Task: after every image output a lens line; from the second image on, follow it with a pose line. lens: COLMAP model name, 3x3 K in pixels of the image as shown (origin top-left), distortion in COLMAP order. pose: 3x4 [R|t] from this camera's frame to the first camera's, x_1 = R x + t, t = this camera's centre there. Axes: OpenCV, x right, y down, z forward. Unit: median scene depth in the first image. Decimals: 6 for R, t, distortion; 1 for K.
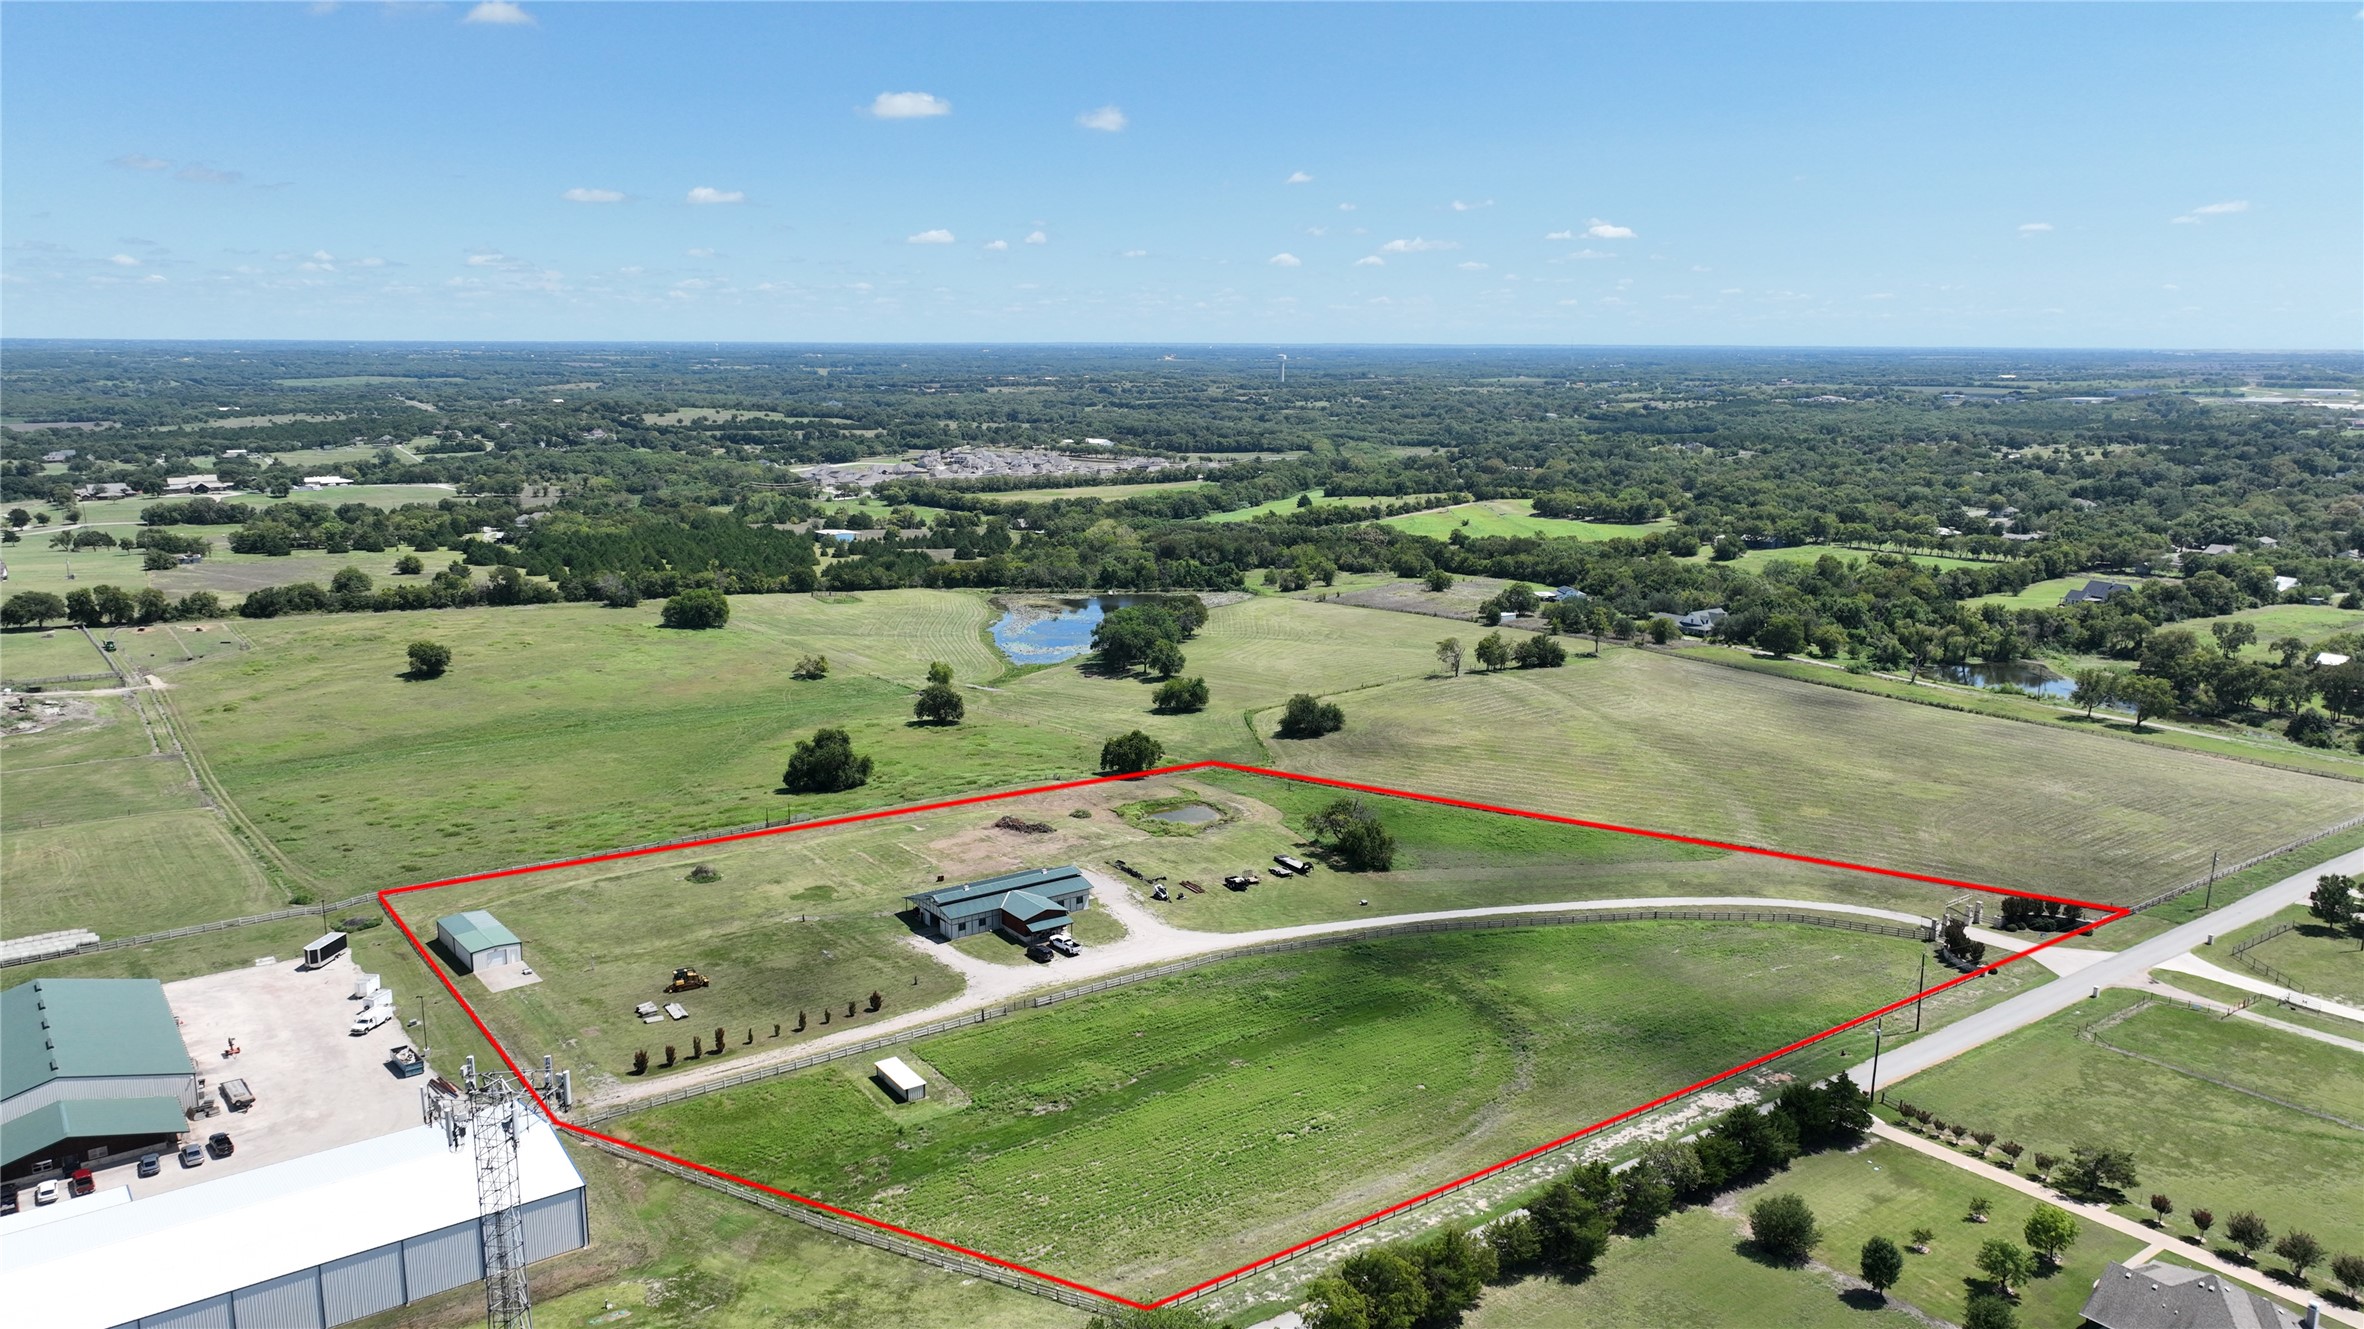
lens RADIAL K [[1657.3, 0, 1183.7], [0, 1657.3, 662.8], [0, 0, 1]] dist [0.005100, 0.008633]
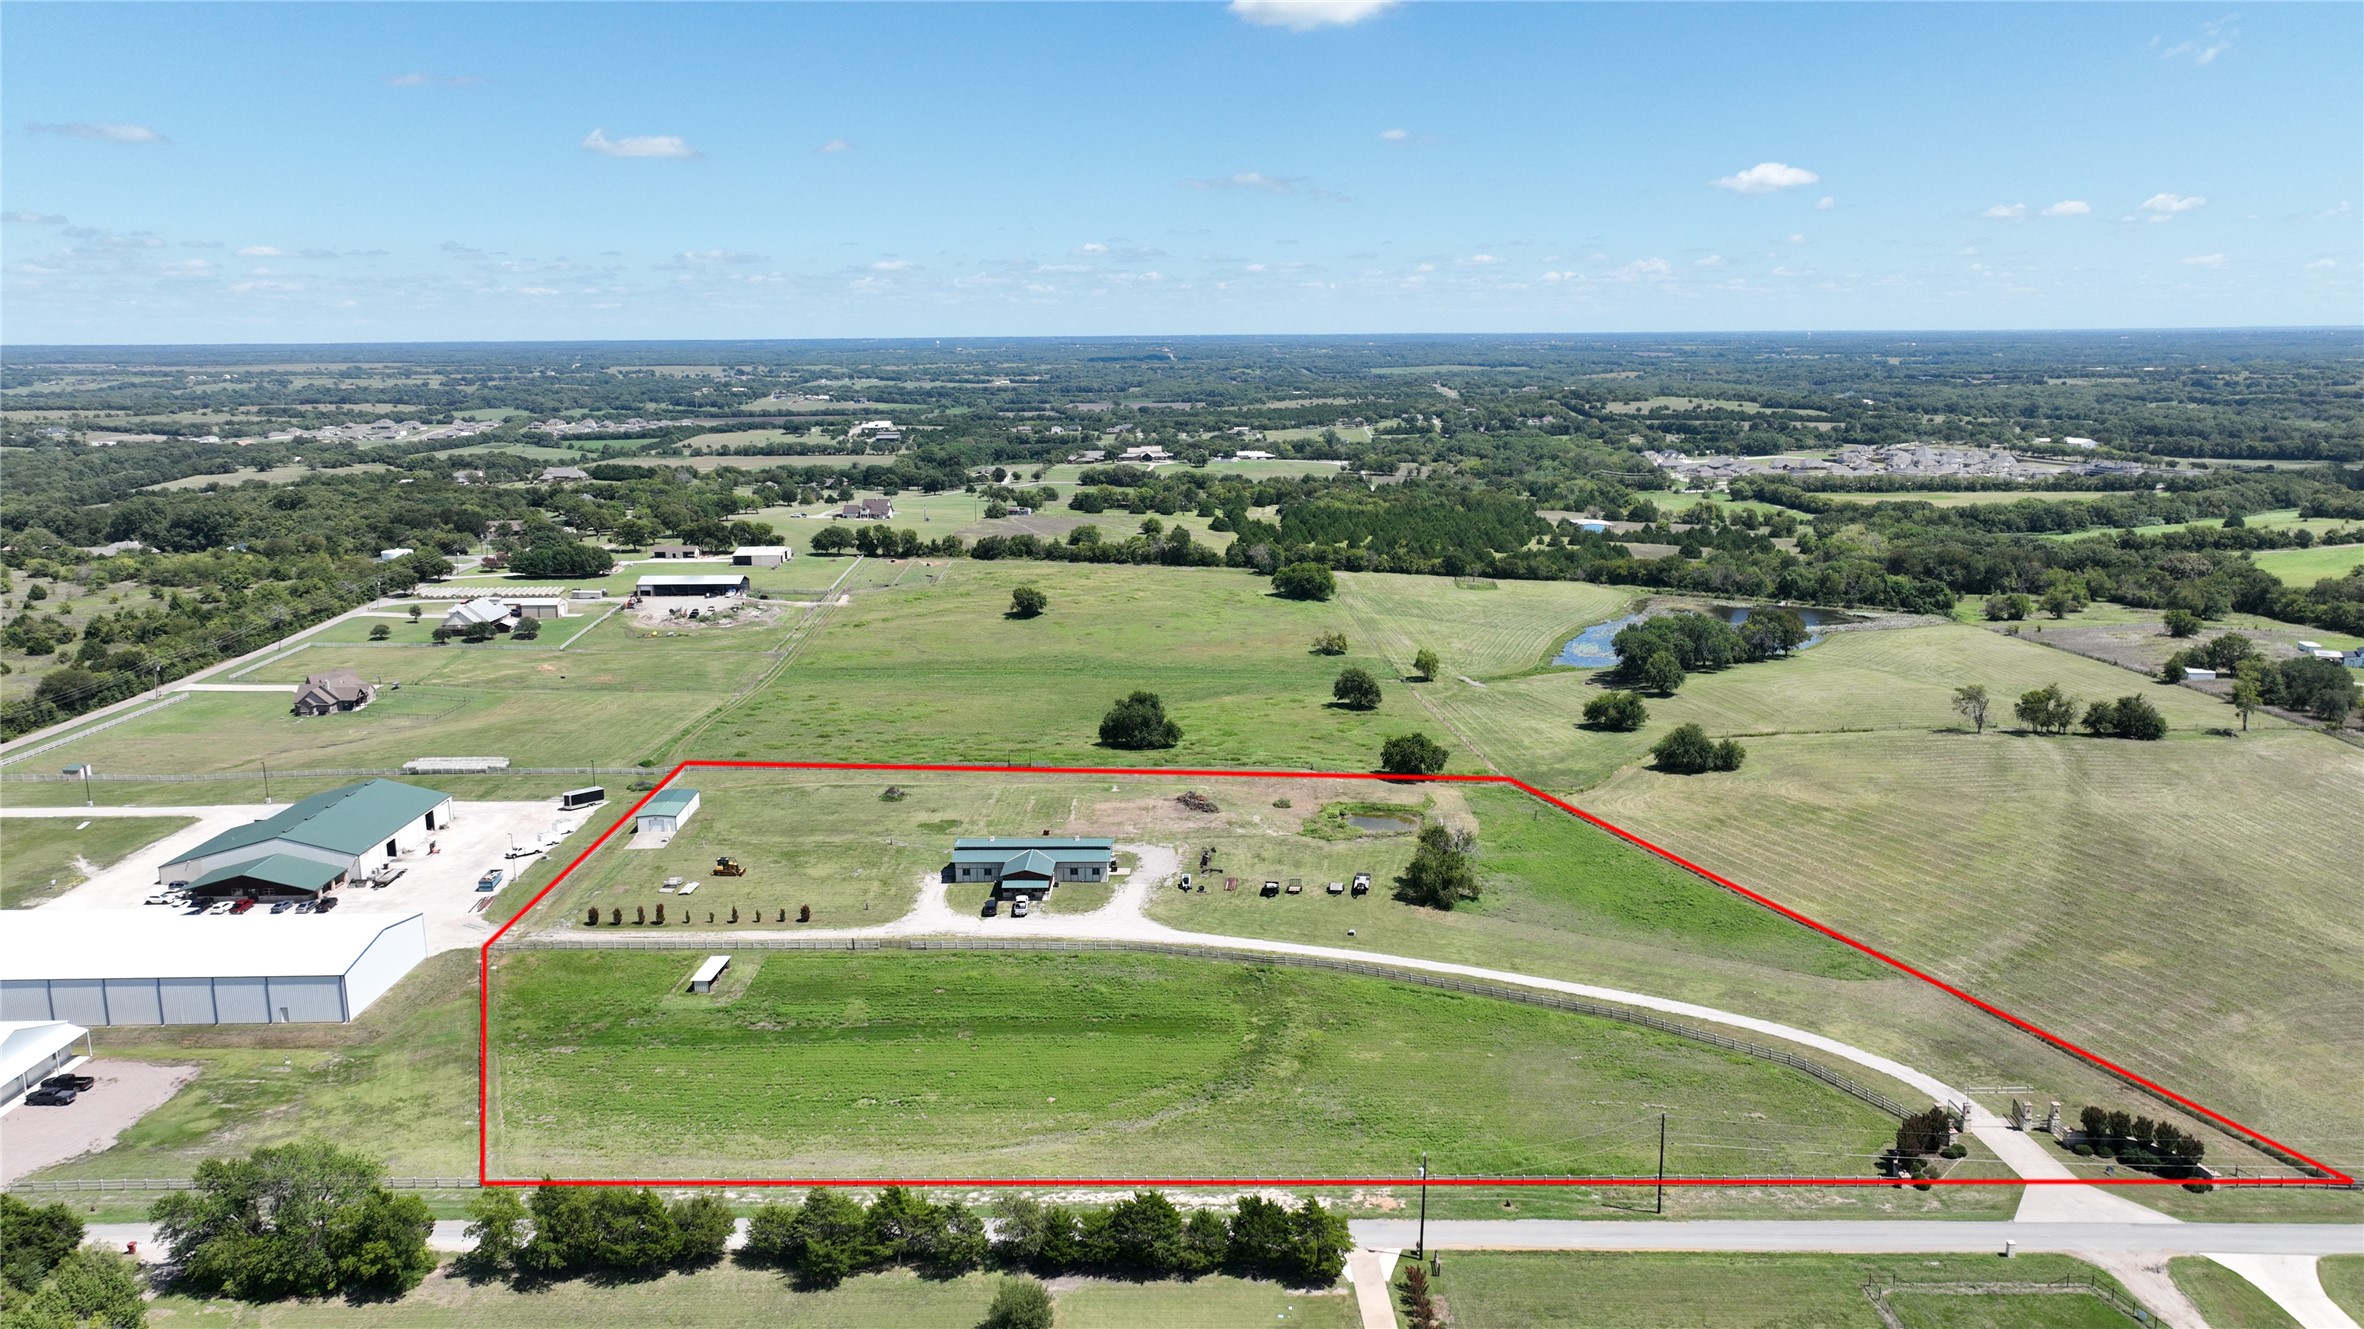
lens RADIAL K [[1657.3, 0, 1184.5], [0, 1657.3, 659.7], [0, 0, 1]] dist [0.005100, 0.008633]
pose [[0.804137, 0.106985, -0.584738, 0.521512], [-0.104603, 0.993789, 0.037974, -0.028589], [0.585169, 0.030629, 0.810333, 0.185794]]
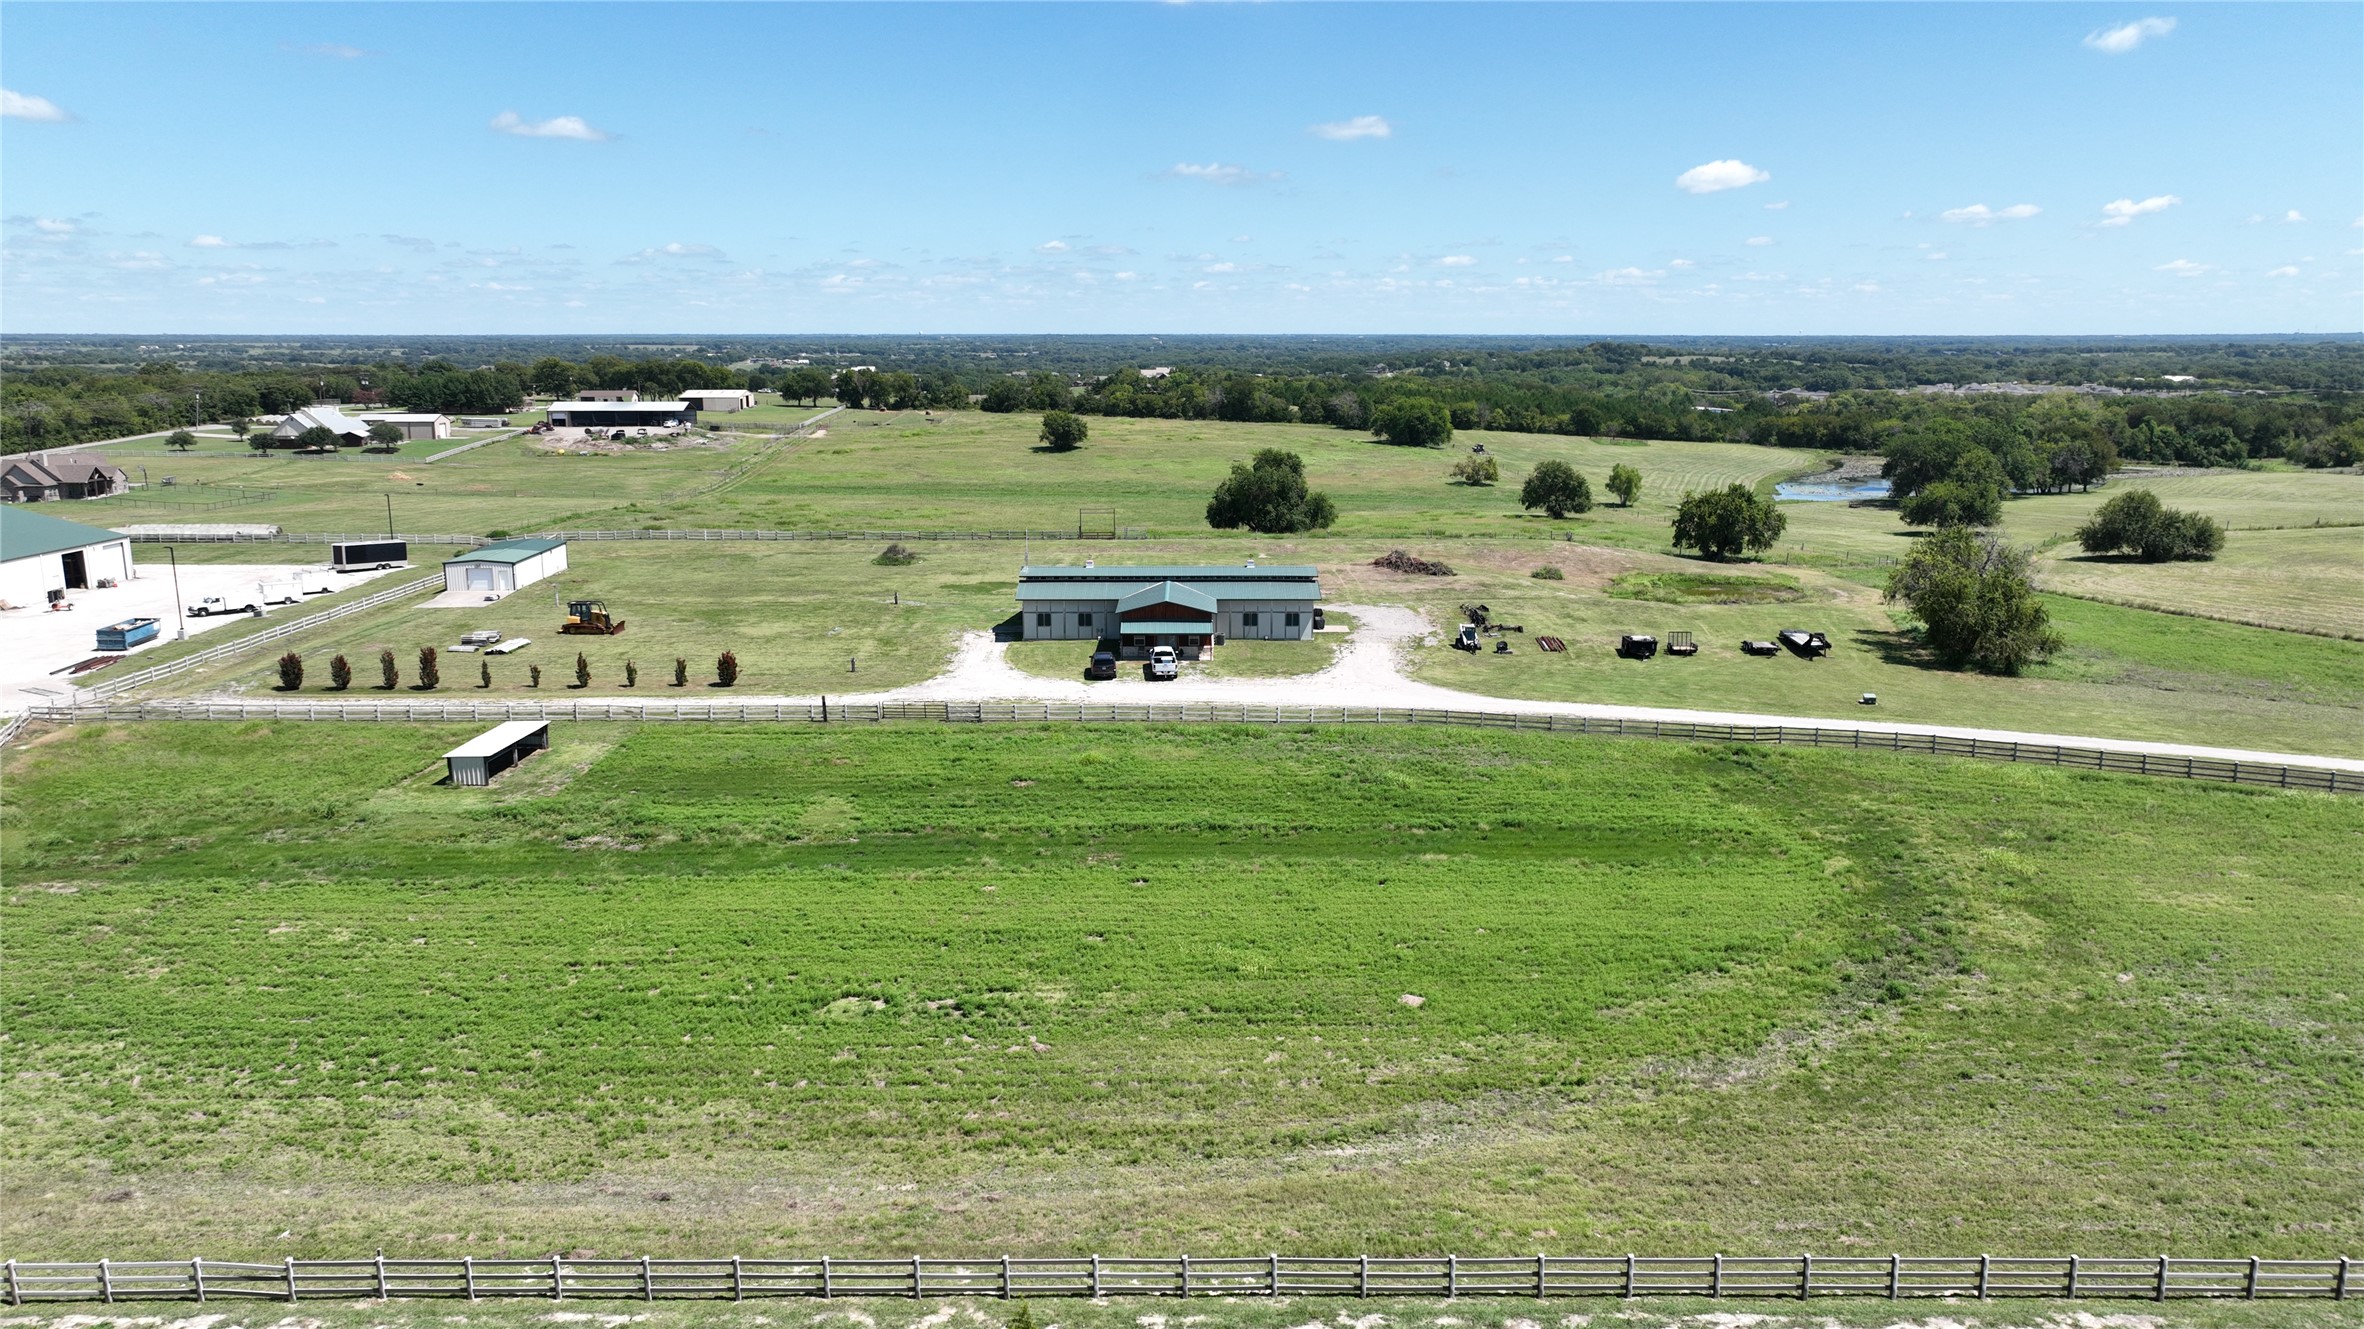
lens RADIAL K [[1657.3, 0, 1185.7], [0, 1657.3, 671.1], [0, 0, 1]] dist [0.005100, 0.008633]
pose [[0.810475, 0.113450, -0.574682, 0.201067], [-0.109356, 0.993122, 0.041830, 0.130568], [0.575475, 0.028943, 0.817307, 0.504335]]
